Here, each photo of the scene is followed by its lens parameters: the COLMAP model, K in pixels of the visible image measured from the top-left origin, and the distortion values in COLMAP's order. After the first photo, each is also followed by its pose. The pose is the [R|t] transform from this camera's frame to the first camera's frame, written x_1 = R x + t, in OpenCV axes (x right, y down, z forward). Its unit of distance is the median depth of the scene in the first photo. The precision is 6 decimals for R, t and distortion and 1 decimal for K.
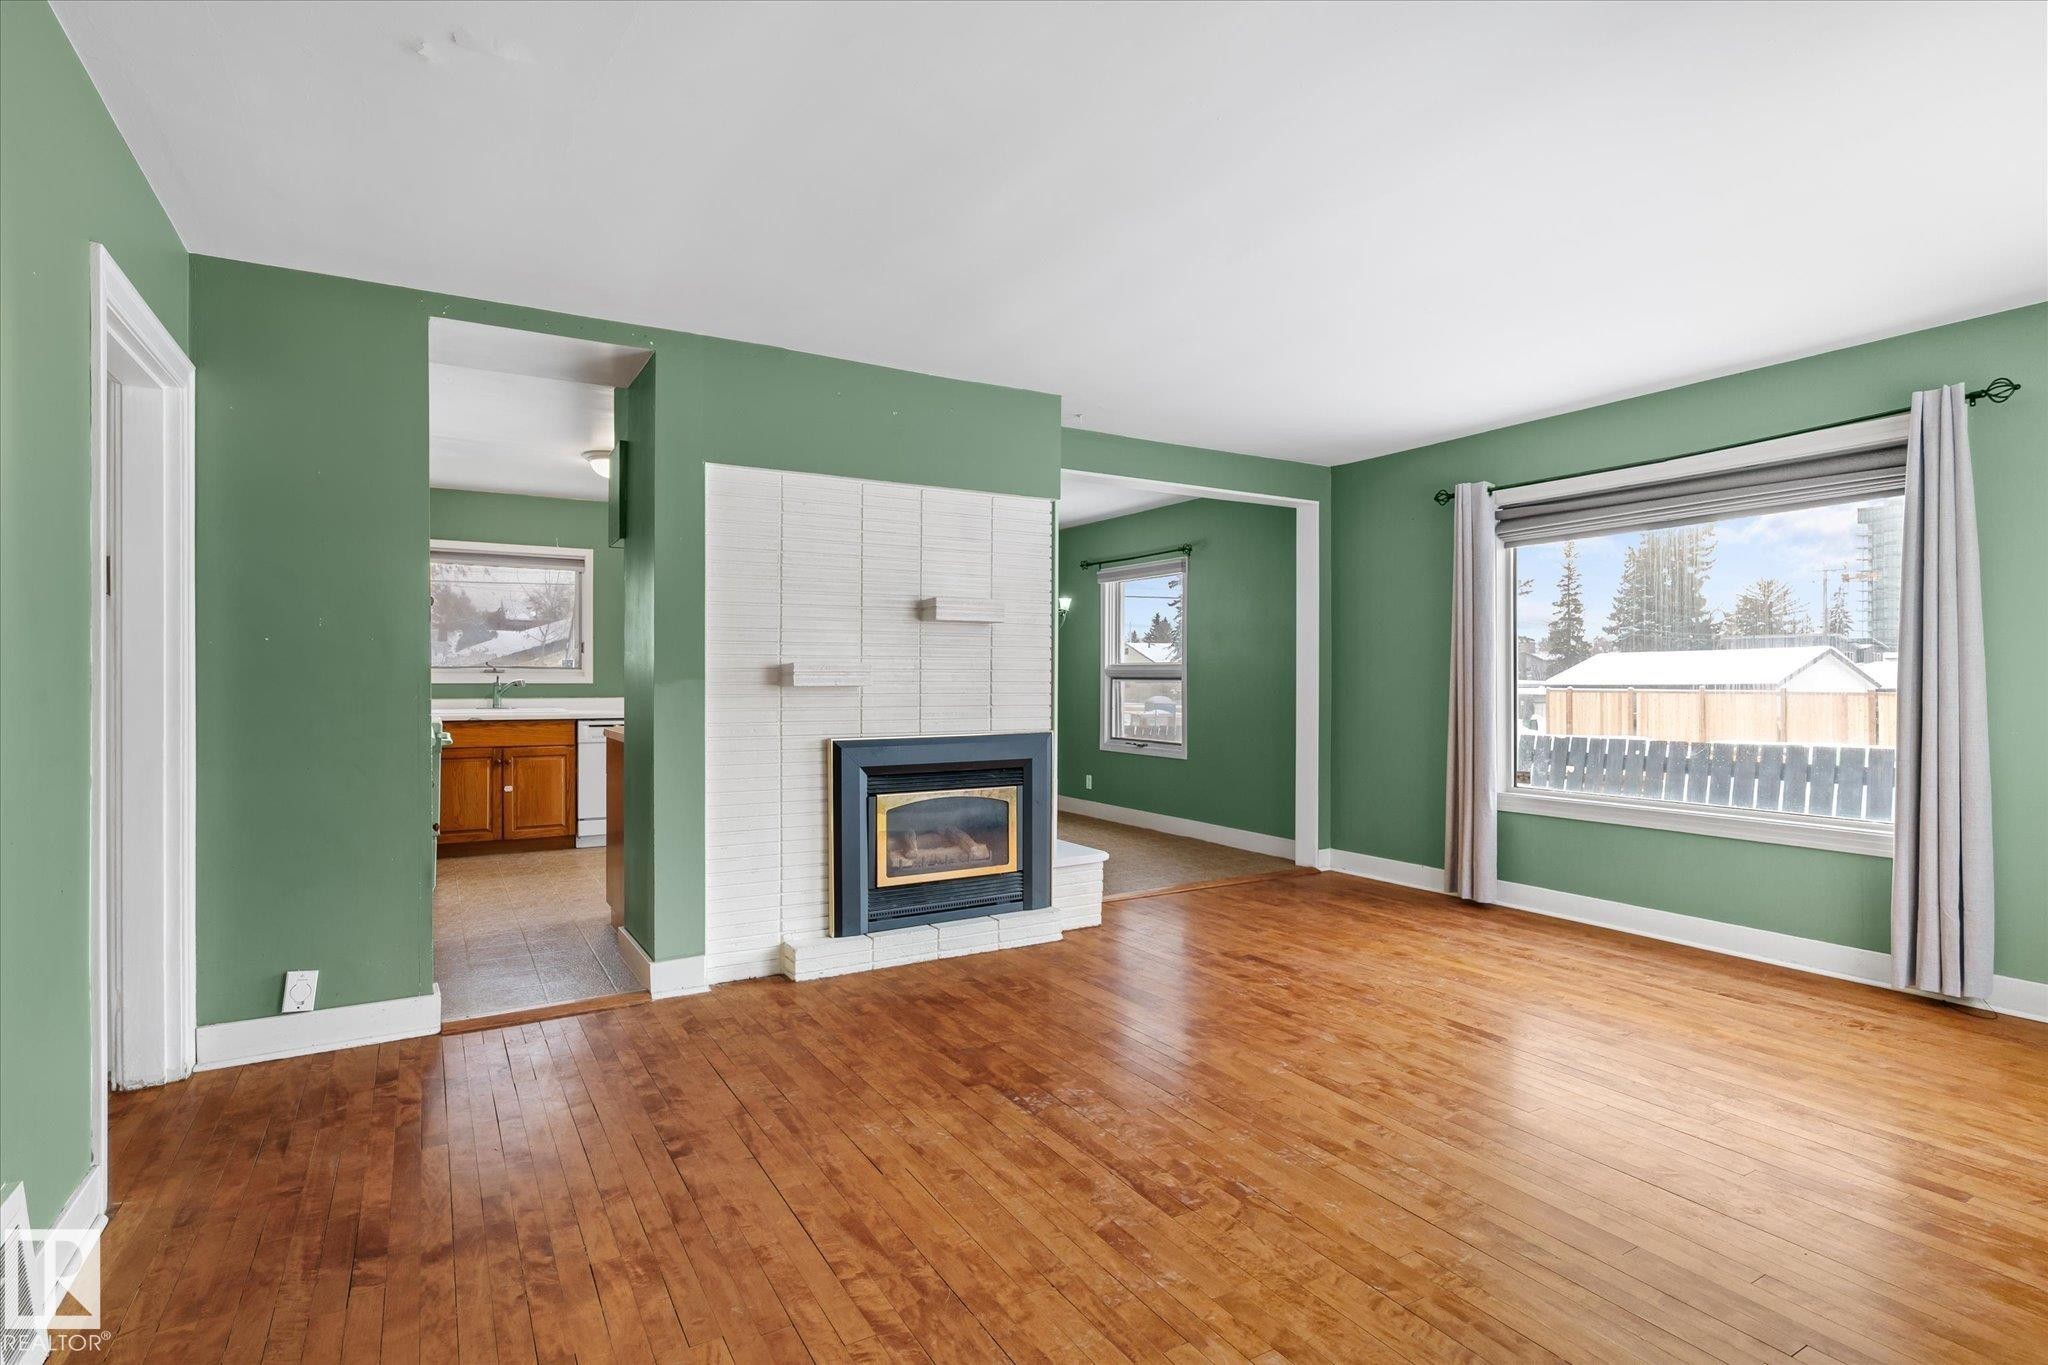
lens RADIAL K [[1024.7, 0, 1021.8], [0, 1024.7, 677.0], [0, 0, 1]] dist [0.001854, 0.000504]
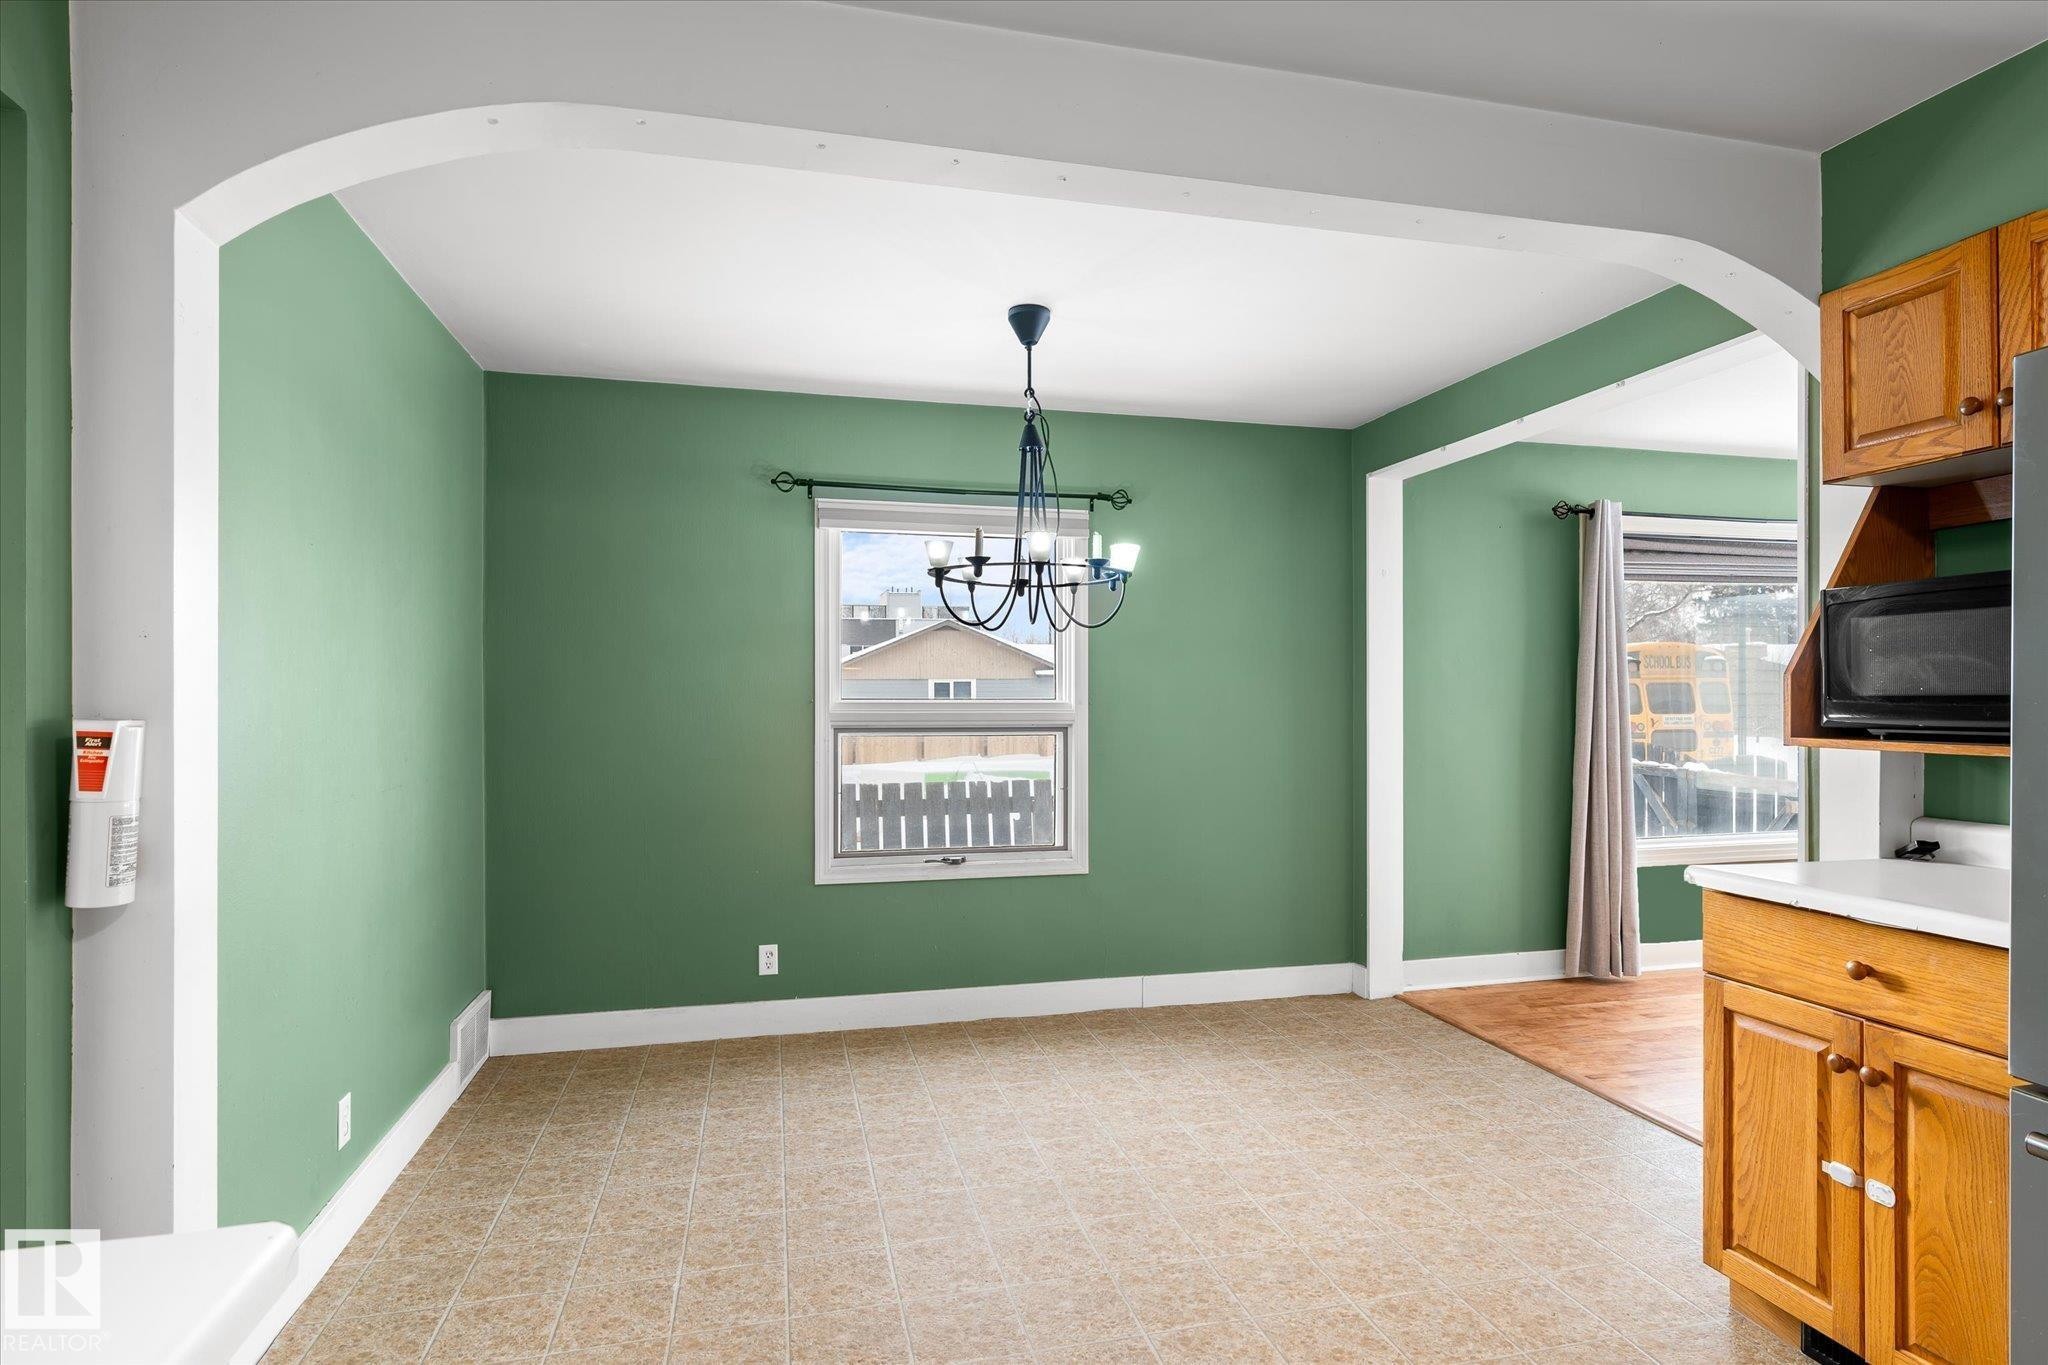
lens RADIAL K [[1024.7, 0, 1017.5], [0, 1024.7, 692.2], [0, 0, 1]] dist [0.001854, 0.000504]
pose [[0.287550, 0.020754, 0.957541, -0.350457], [0.006791, 0.999696, -0.023707, -0.004524], [-0.957741, 0.013320, 0.287322, 0.786727]]
